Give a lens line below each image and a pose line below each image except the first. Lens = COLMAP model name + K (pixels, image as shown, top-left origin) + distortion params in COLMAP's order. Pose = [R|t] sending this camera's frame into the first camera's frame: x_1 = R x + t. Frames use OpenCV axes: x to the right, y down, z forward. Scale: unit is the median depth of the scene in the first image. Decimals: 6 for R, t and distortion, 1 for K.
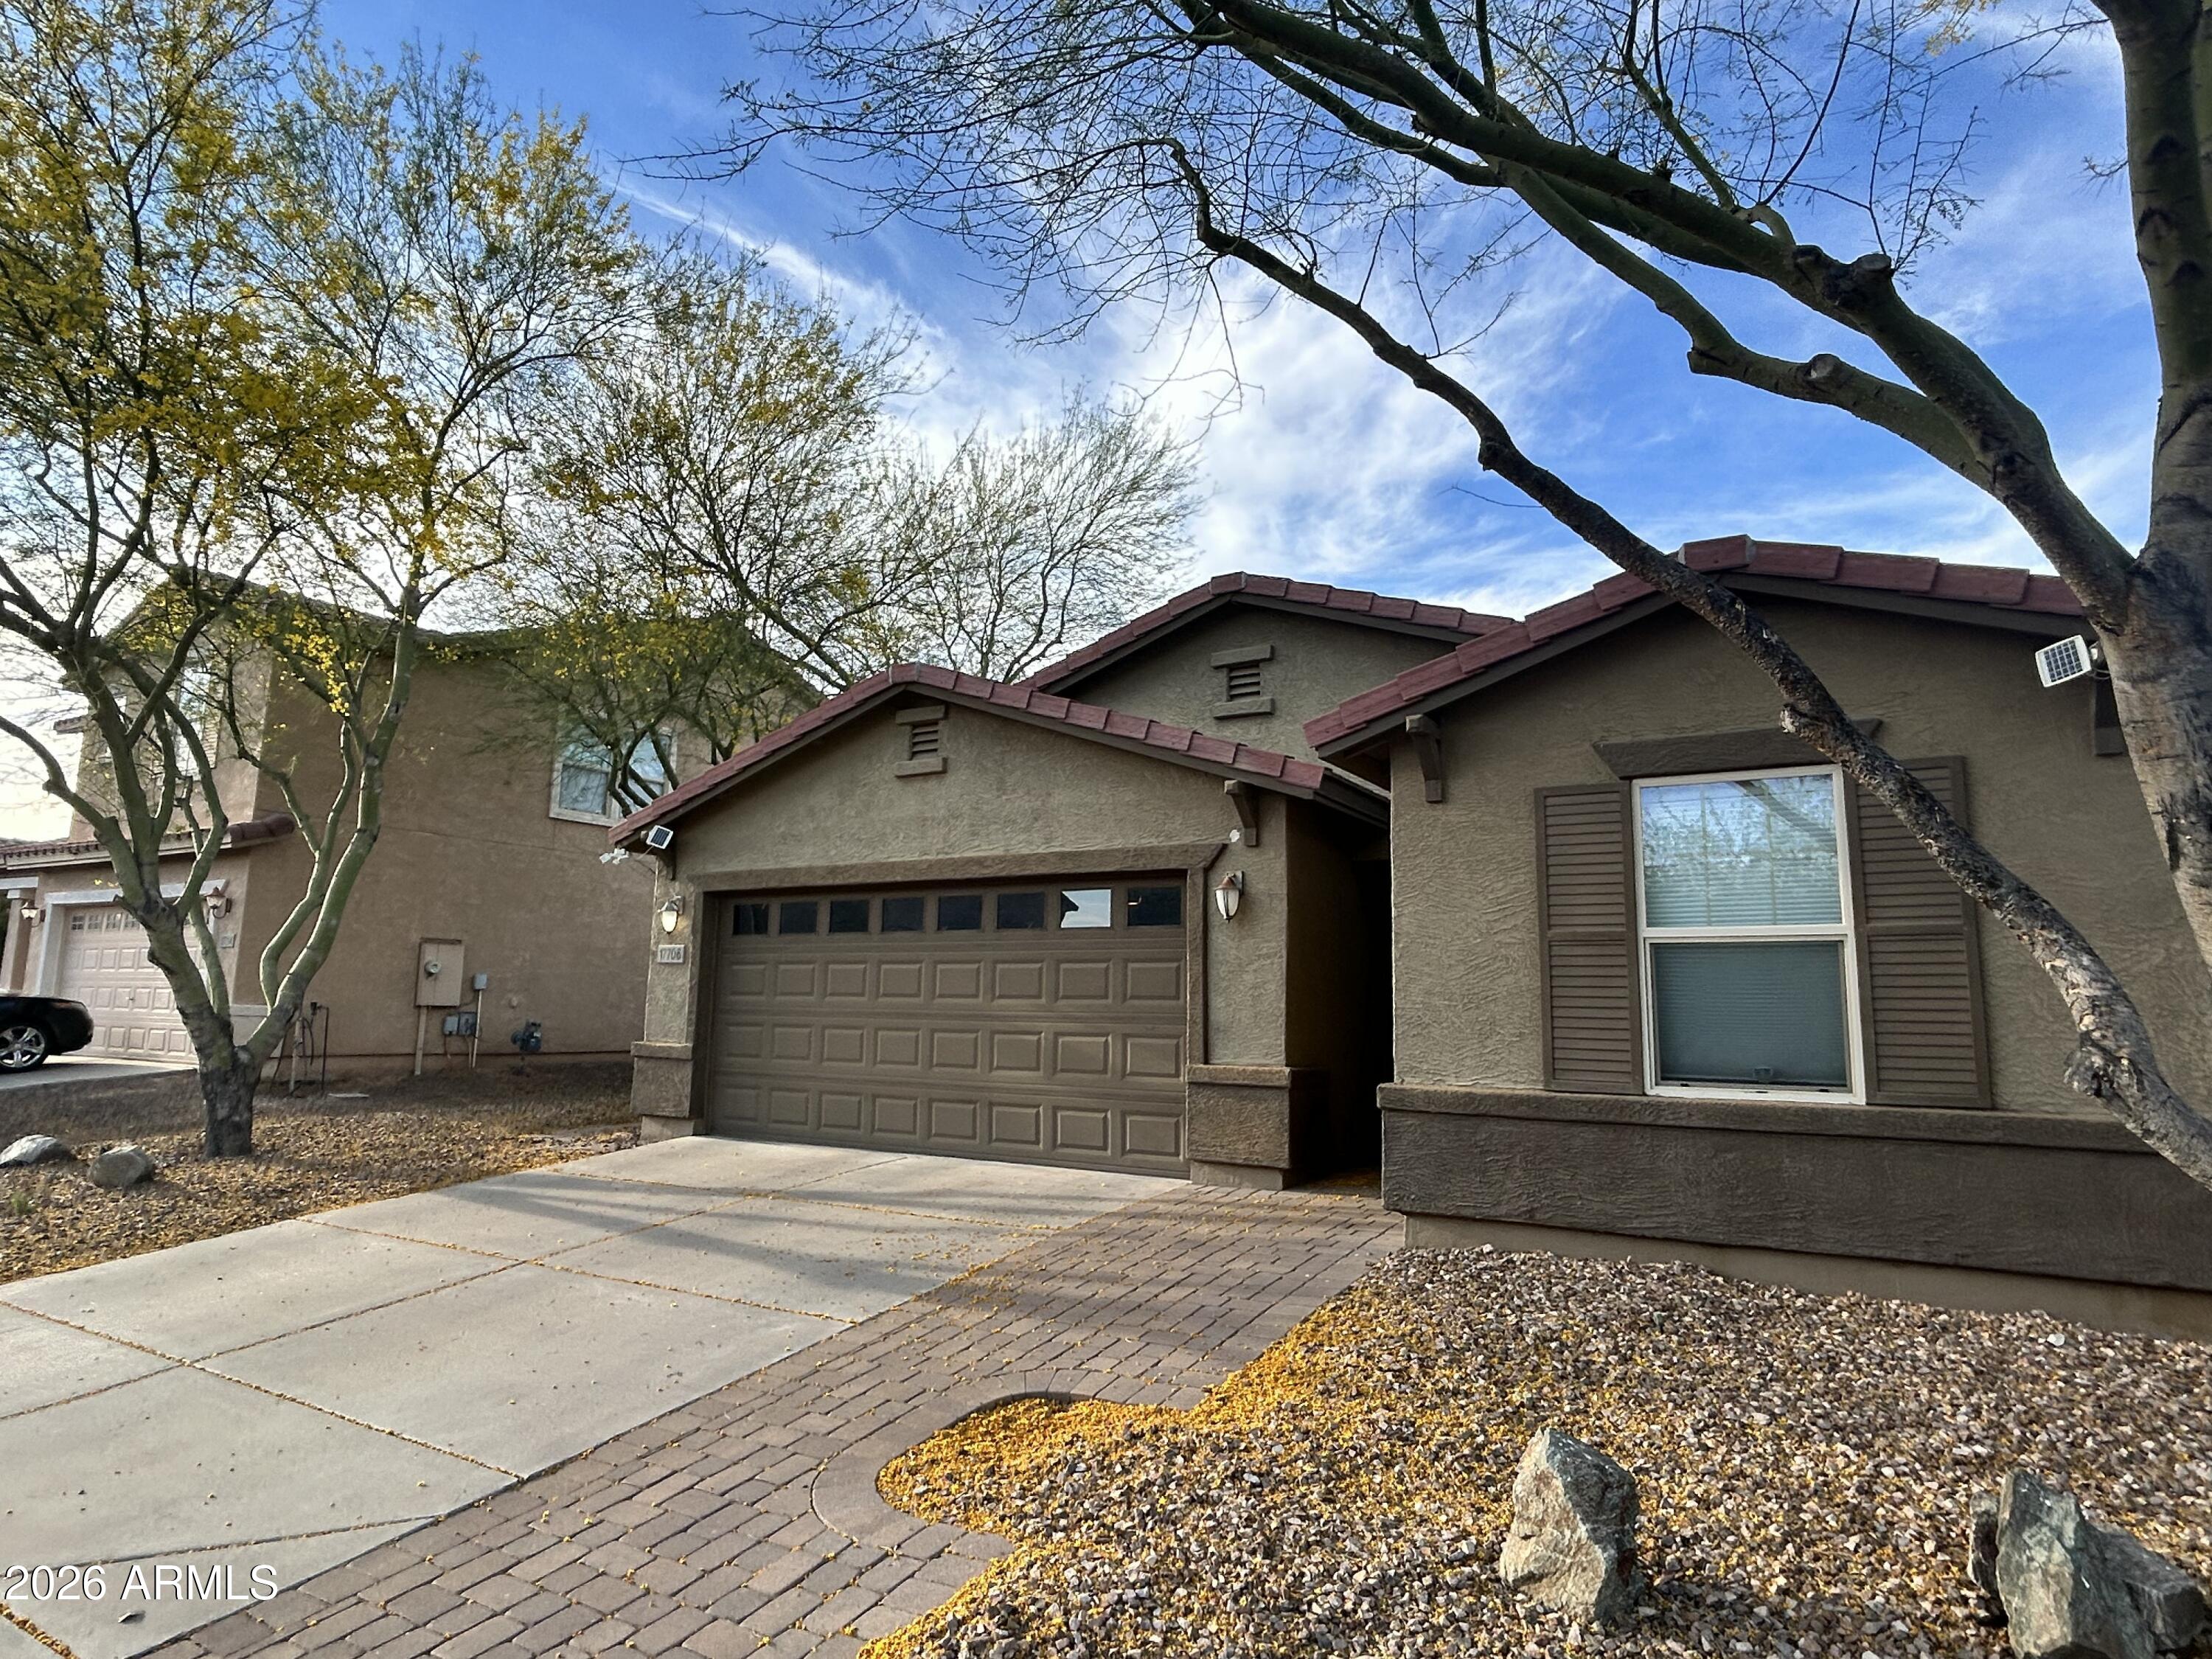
lens RADIAL K [[1293.9, 0, 1093.6], [0, 1293.9, 828.6], [0, 0, 1]] dist [-0.003812, 0.000350]
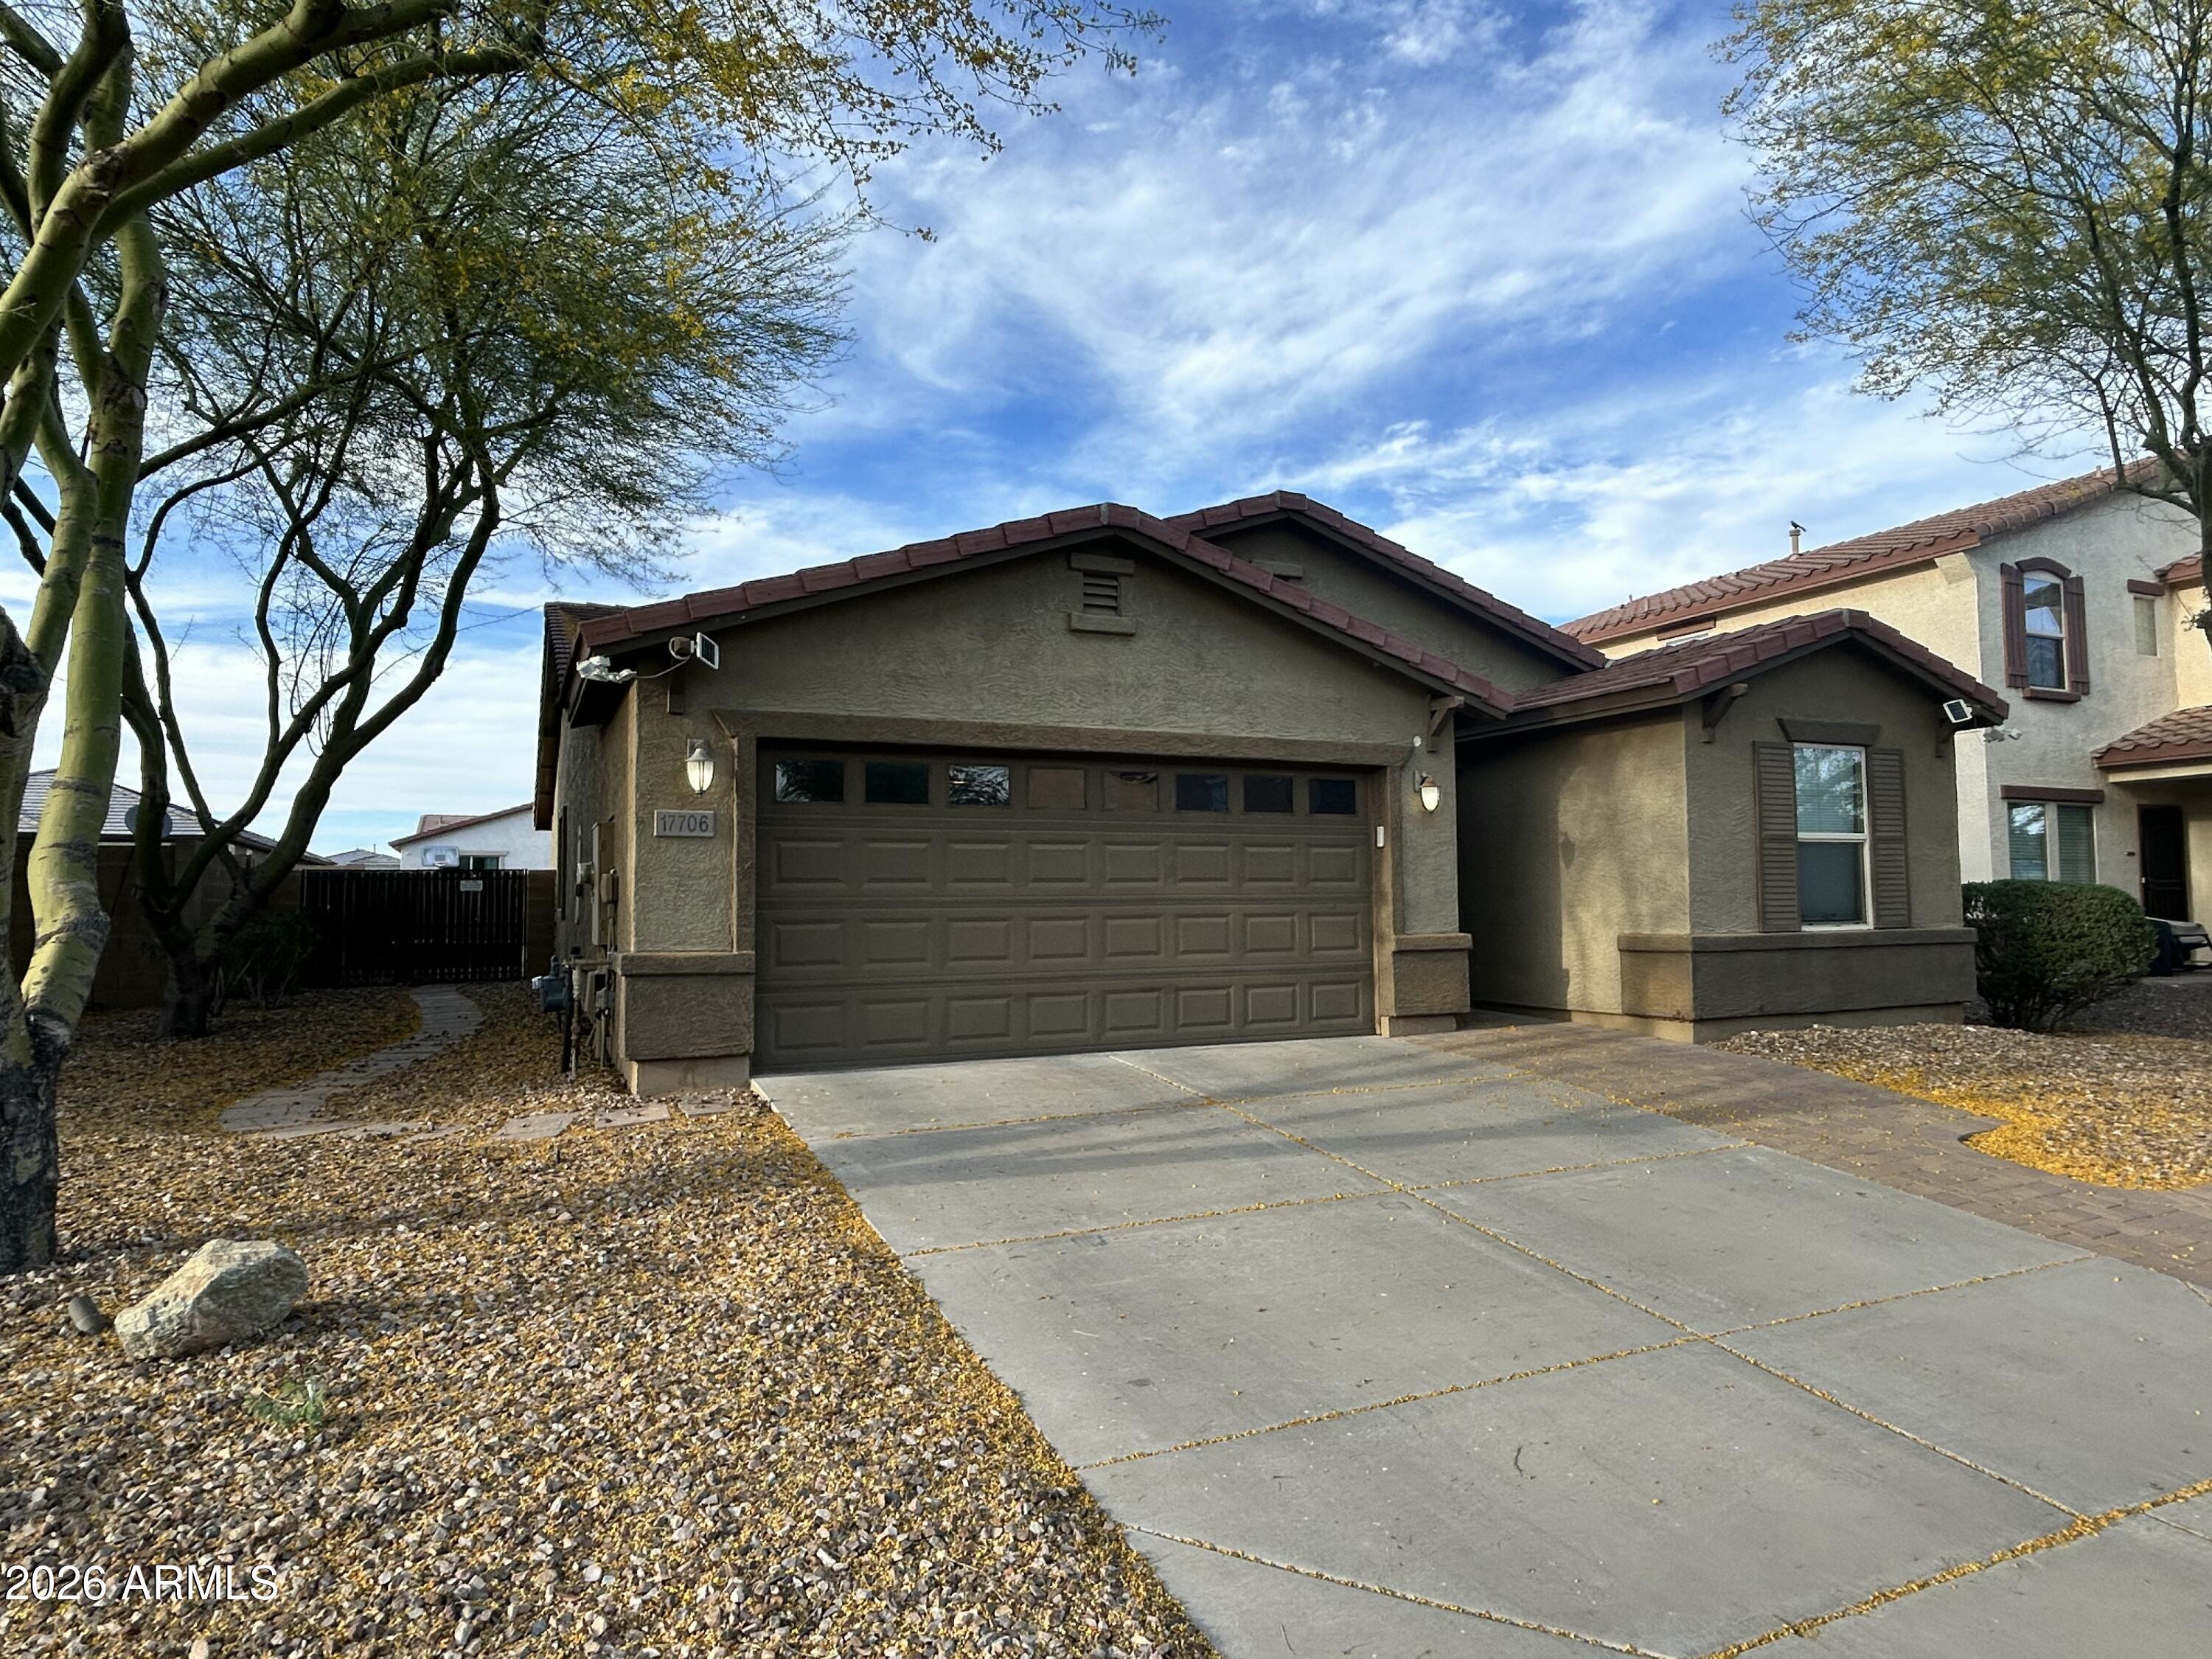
lens RADIAL K [[1293.9, 0, 1093.6], [0, 1293.9, 828.6], [0, 0, 1]] dist [-0.003812, 0.000350]
pose [[0.543765, 0.023512, 0.838908, -1.039461], [-0.099780, 0.994329, 0.036808, 0.070887], [-0.833285, -0.103721, 0.543027, 0.602324]]
